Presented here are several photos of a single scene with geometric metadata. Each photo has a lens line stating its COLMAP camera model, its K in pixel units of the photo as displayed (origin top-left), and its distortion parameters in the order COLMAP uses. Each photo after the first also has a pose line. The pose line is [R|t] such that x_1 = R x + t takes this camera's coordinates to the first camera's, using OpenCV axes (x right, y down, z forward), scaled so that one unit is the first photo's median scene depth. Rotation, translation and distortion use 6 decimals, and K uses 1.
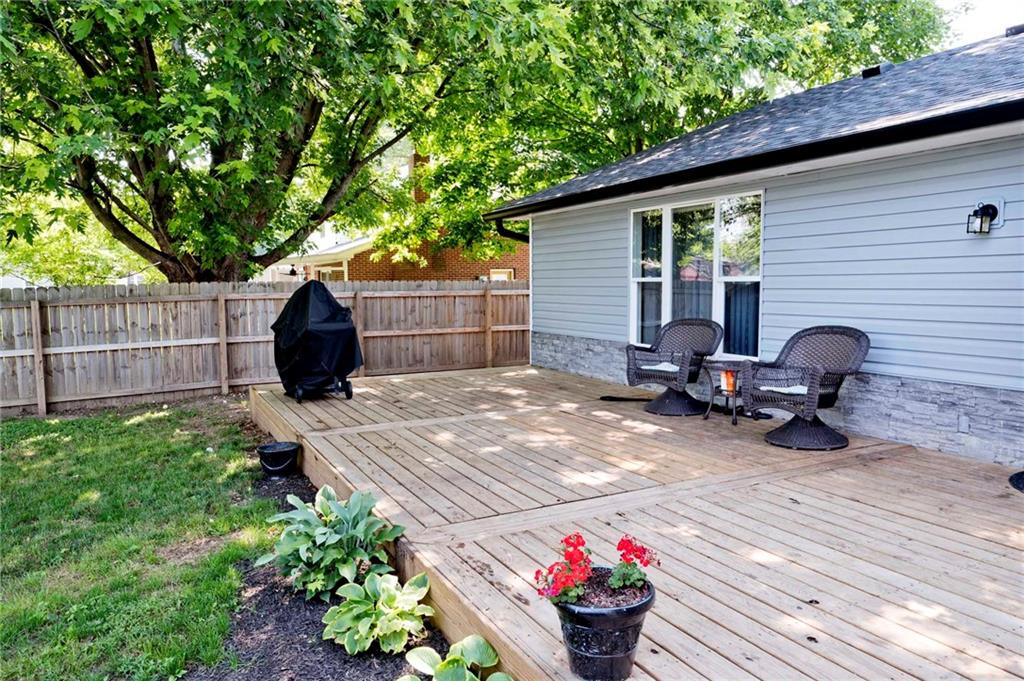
lens RADIAL K [[679.2, 0, 512.1], [0, 679.2, 338.4], [0, 0, 1]] dist [-0.038562, 0.001051]
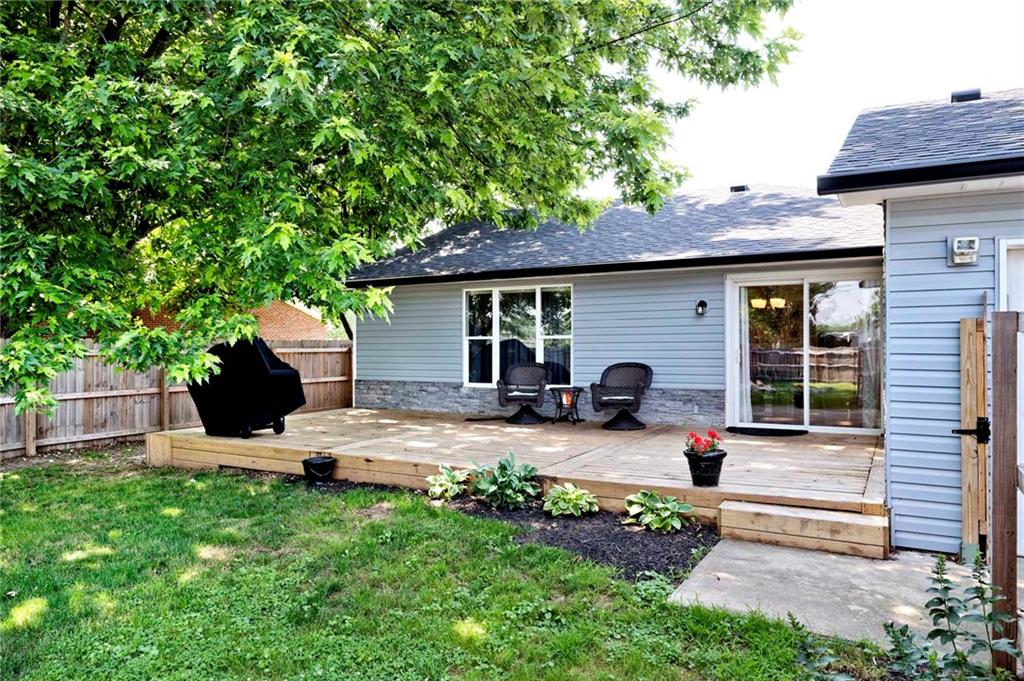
lens RADIAL K [[679.2, 0, 513.2], [0, 679.2, 341.1], [0, 0, 1]] dist [-0.038562, 0.001051]
pose [[0.828883, 0.005474, 0.559396, -0.527338], [0.044317, 0.996167, -0.075414, 0.031145], [-0.557664, 0.087300, 0.825463, -0.219538]]
